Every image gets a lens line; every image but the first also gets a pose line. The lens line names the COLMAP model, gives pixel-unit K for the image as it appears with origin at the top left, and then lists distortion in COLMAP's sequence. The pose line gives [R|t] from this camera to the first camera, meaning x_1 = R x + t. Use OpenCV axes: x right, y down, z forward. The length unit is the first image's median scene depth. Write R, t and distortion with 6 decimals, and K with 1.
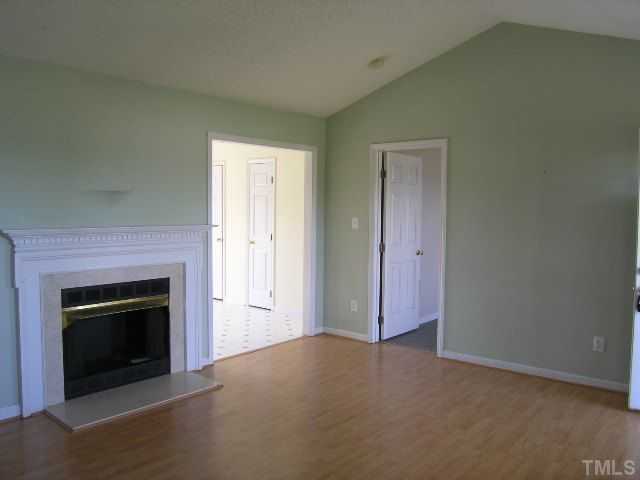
lens RADIAL K [[527.7, 0, 320.0], [0, 527.7, 240.0], [0, 0, 1]] dist [-0.057840, -0.001327]
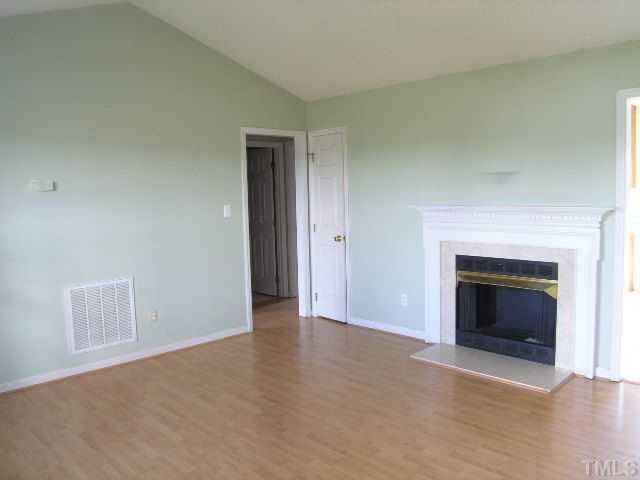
lens RADIAL K [[527.7, 0, 320.0], [0, 527.7, 240.0], [0, 0, 1]] dist [-0.057840, -0.001327]
pose [[-0.102711, 0.087137, -0.990887, 0.711053], [-0.039221, 0.995026, 0.091567, -0.038793], [0.993938, 0.048268, -0.098783, 0.730209]]
